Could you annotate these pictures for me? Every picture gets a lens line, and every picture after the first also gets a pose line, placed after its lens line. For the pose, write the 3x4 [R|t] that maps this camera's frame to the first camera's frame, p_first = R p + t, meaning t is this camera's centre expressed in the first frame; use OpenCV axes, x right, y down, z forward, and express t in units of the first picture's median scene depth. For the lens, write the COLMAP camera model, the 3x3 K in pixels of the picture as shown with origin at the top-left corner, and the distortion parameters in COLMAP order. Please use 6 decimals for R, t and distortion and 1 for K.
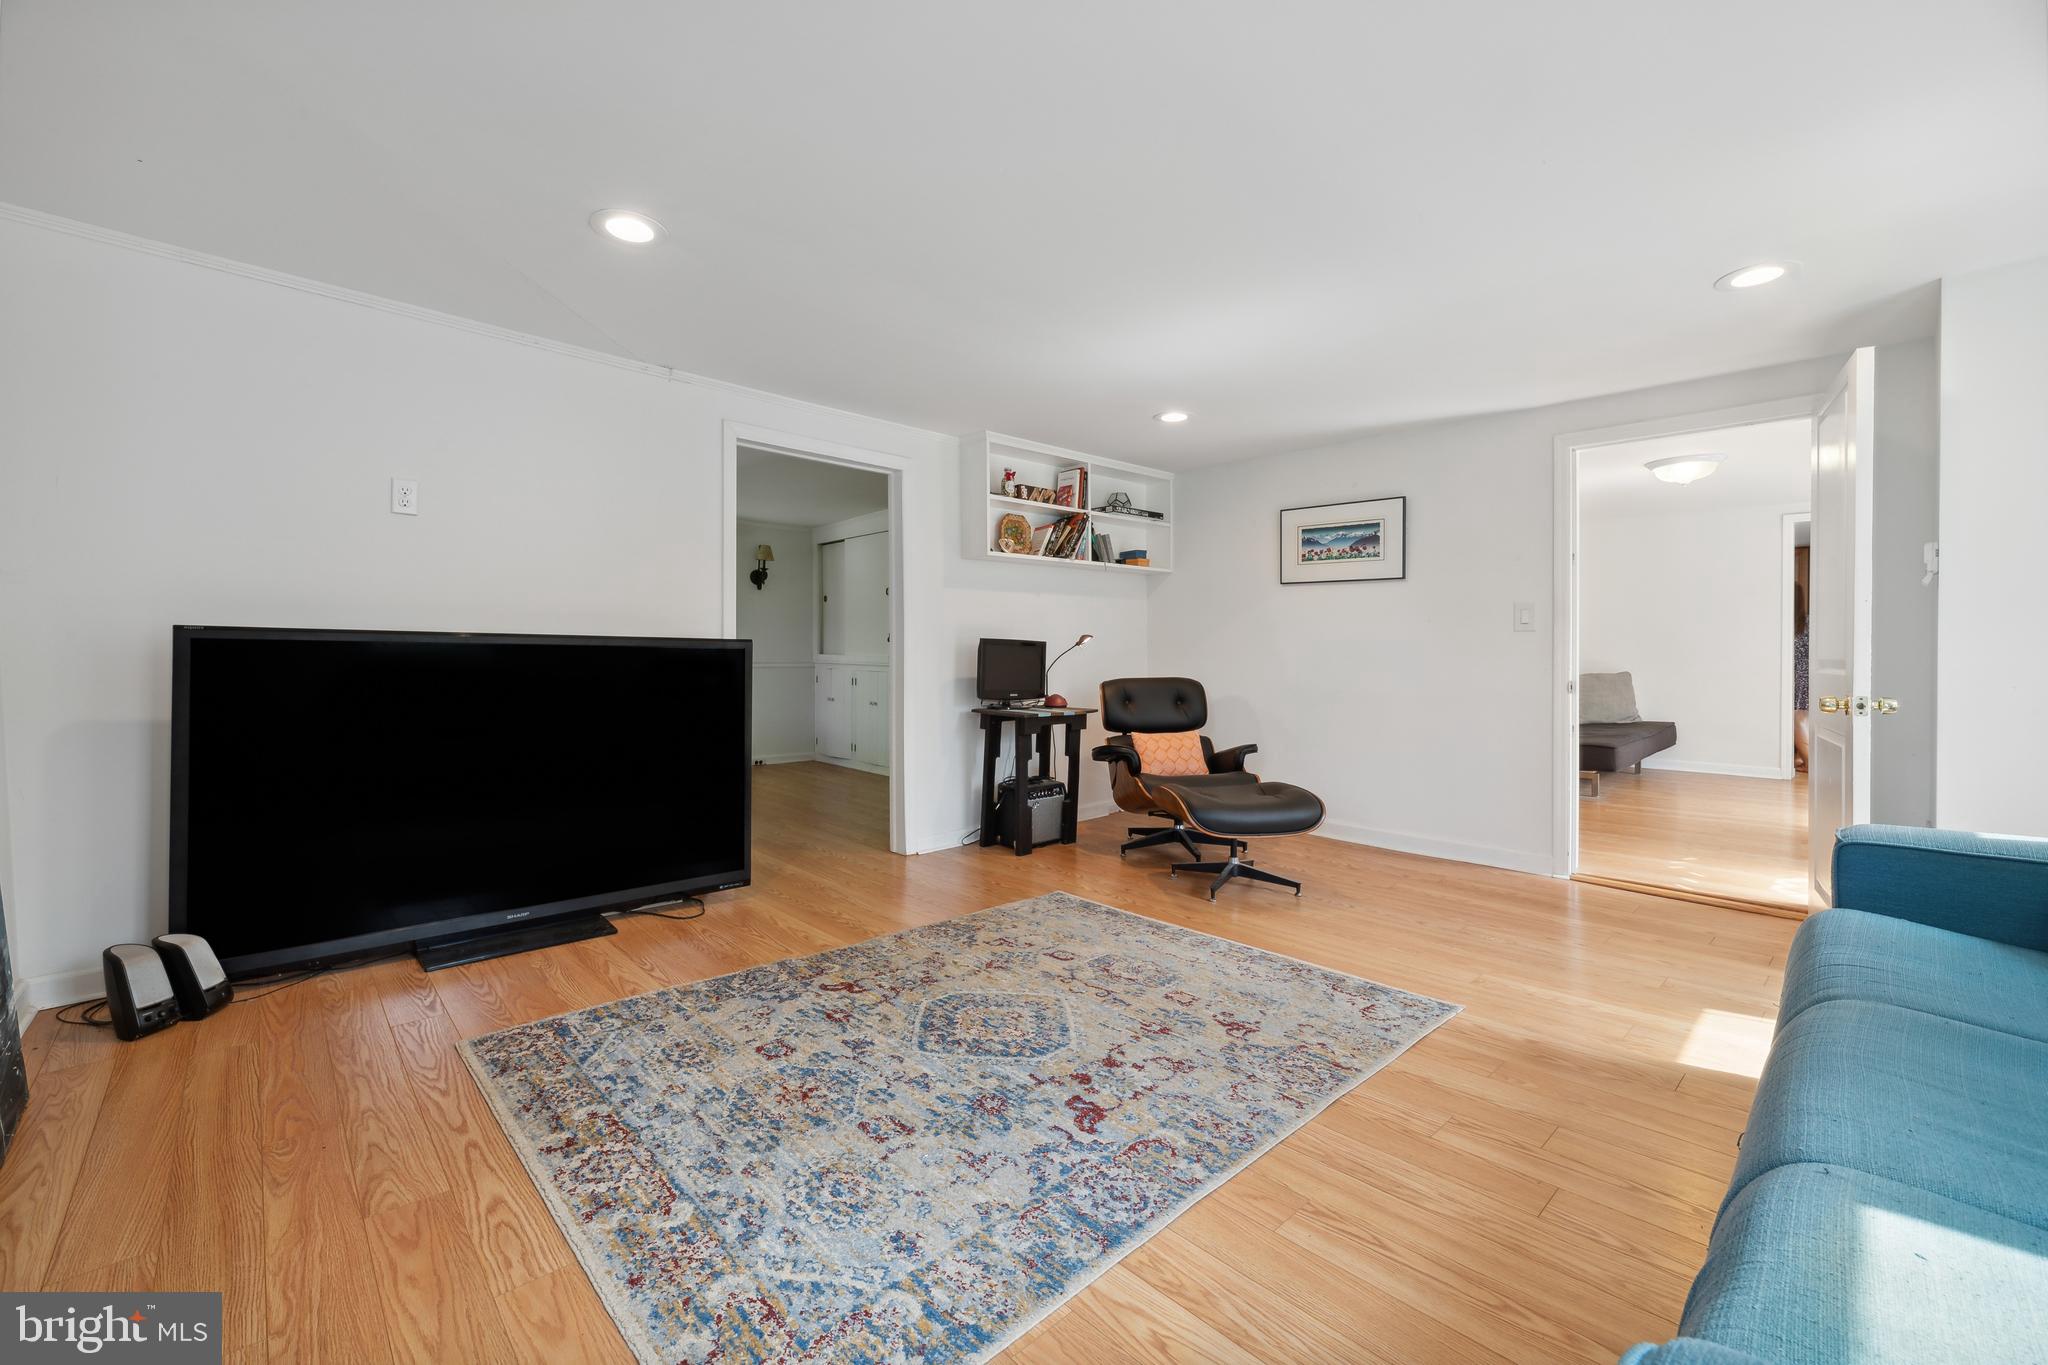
lens RADIAL K [[837.2, 0, 997.9], [0, 837.2, 650.7], [0, 0, 1]] dist [0.001646, -0.000780]
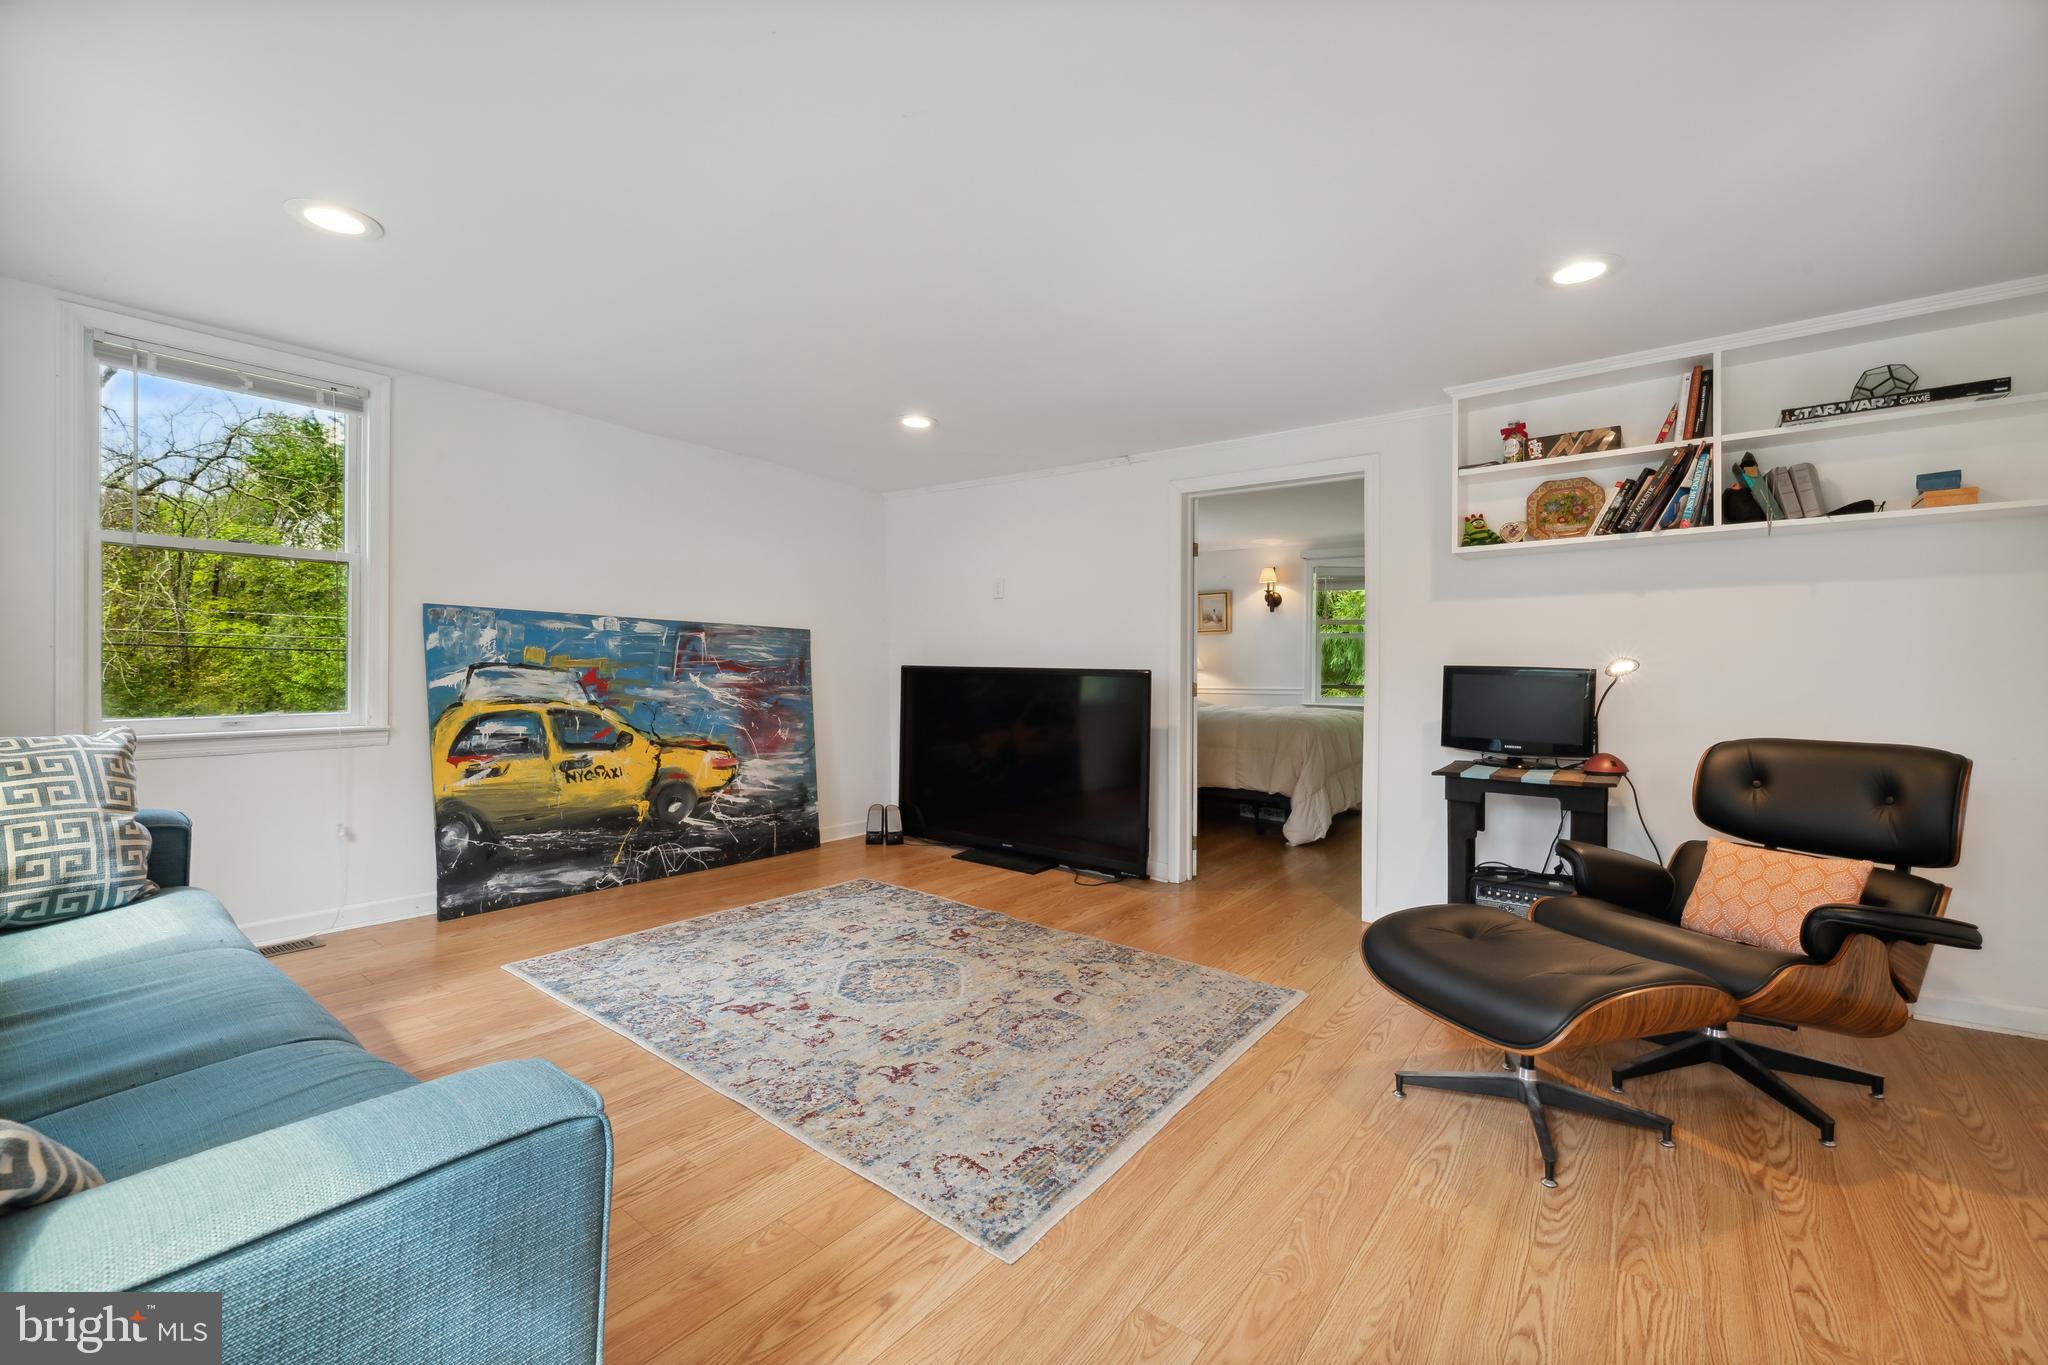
lens RADIAL K [[837.2, 0, 1032.7], [0, 837.2, 669.1], [0, 0, 1]] dist [0.001646, -0.000780]
pose [[0.173735, -0.004061, -0.984784, 1.230578], [-0.005466, 0.999972, -0.005088, -0.011168], [0.984777, 0.006266, 0.173708, 0.953057]]
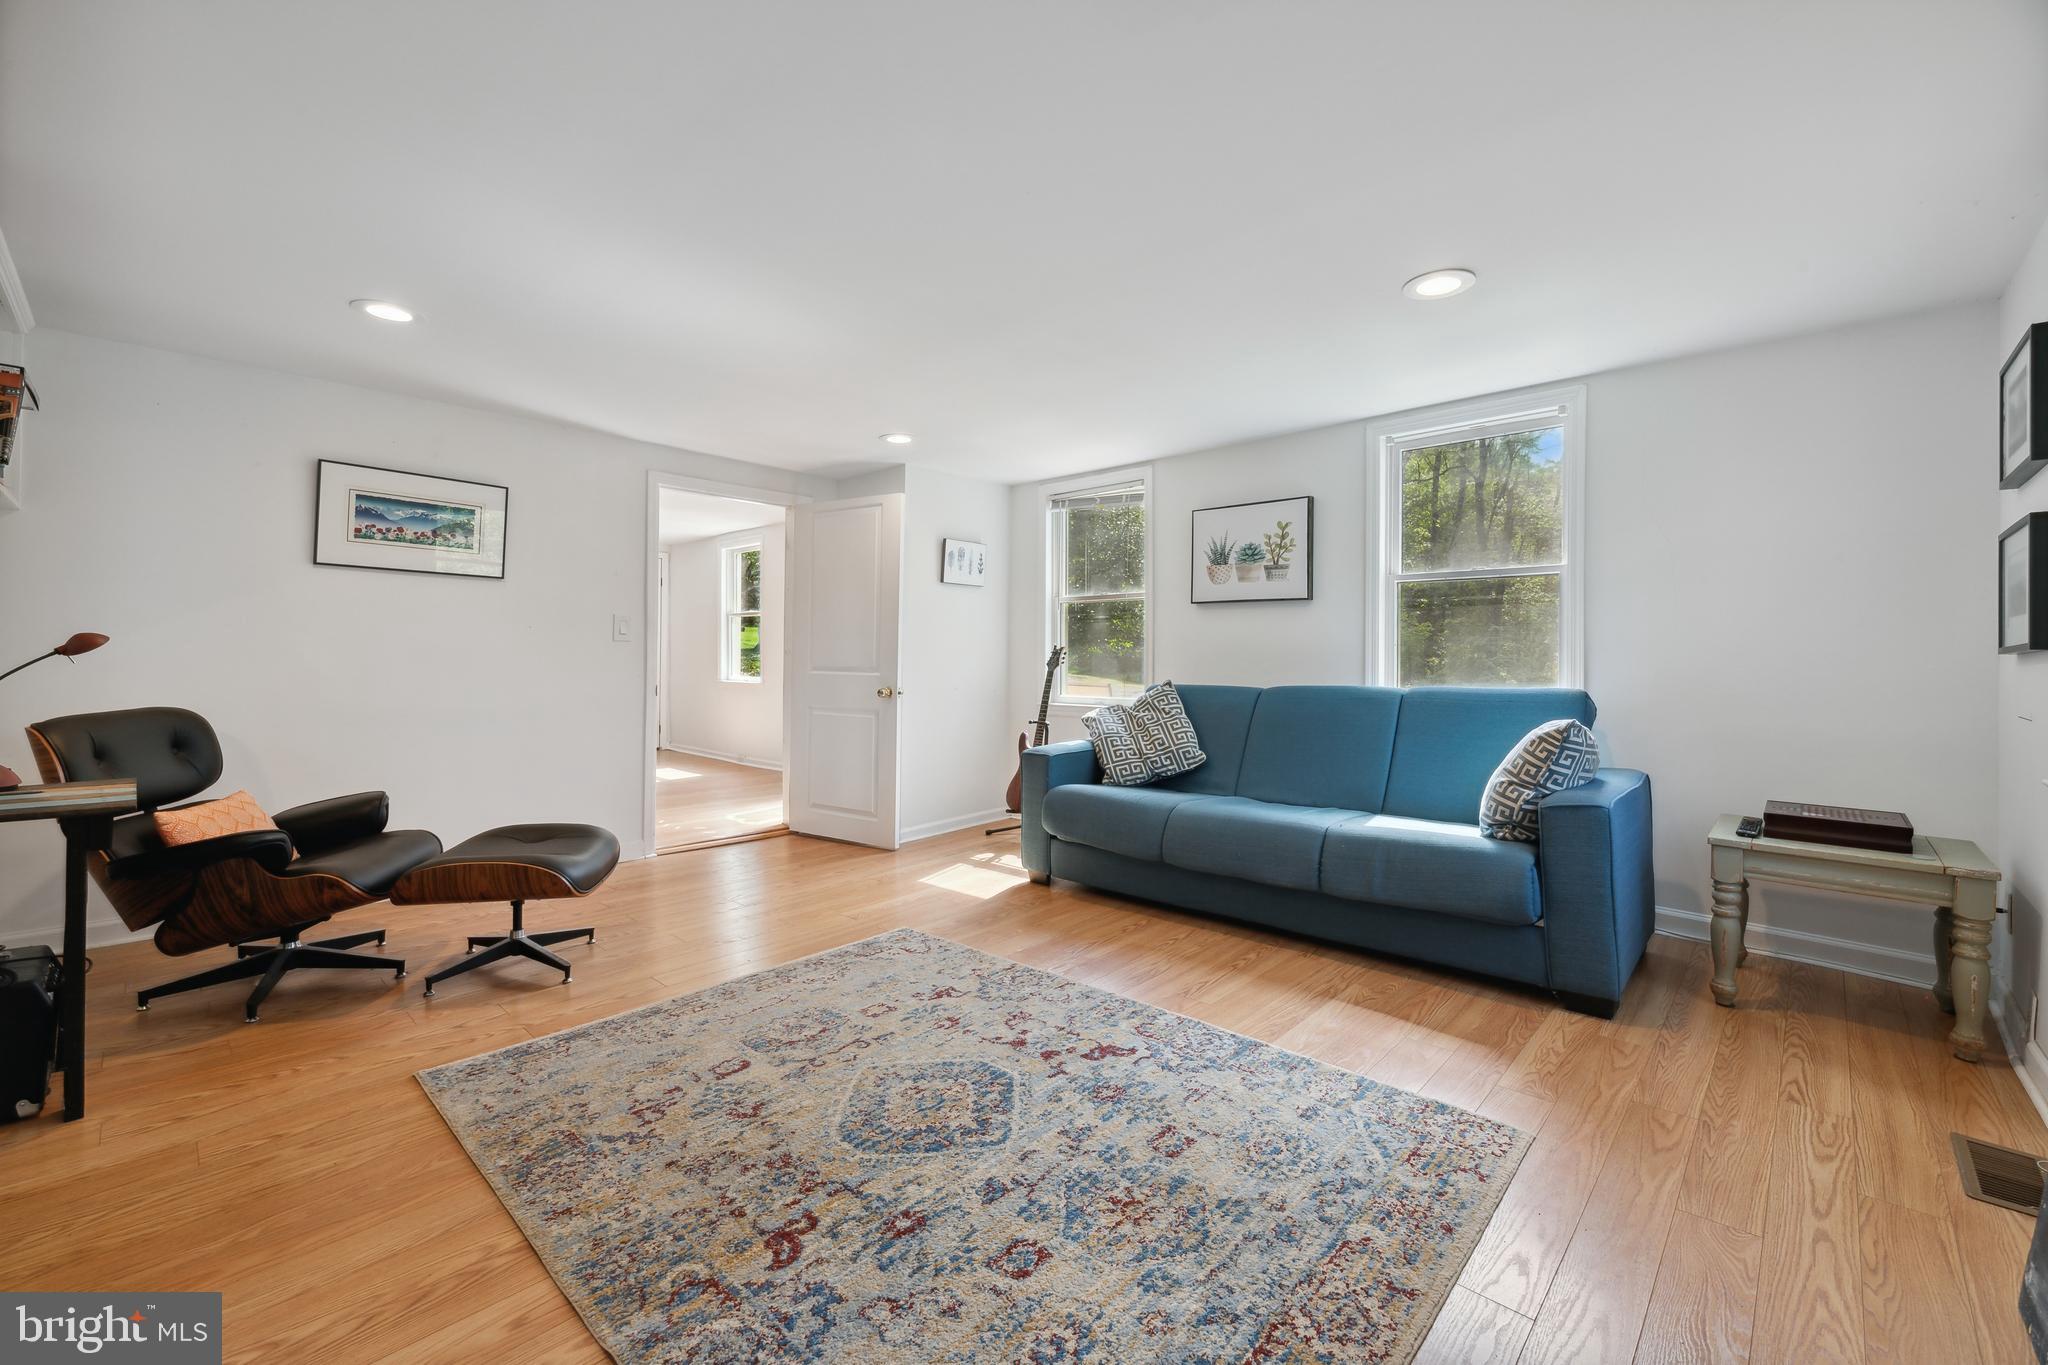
lens RADIAL K [[837.2, 0, 1048.3], [0, 837.2, 644.4], [0, 0, 1]] dist [0.001646, -0.000780]
pose [[-0.094444, 0.004980, 0.995518, -0.878777], [-0.014364, 0.999877, -0.006365, -0.034531], [-0.995427, -0.014901, -0.094361, 0.946636]]
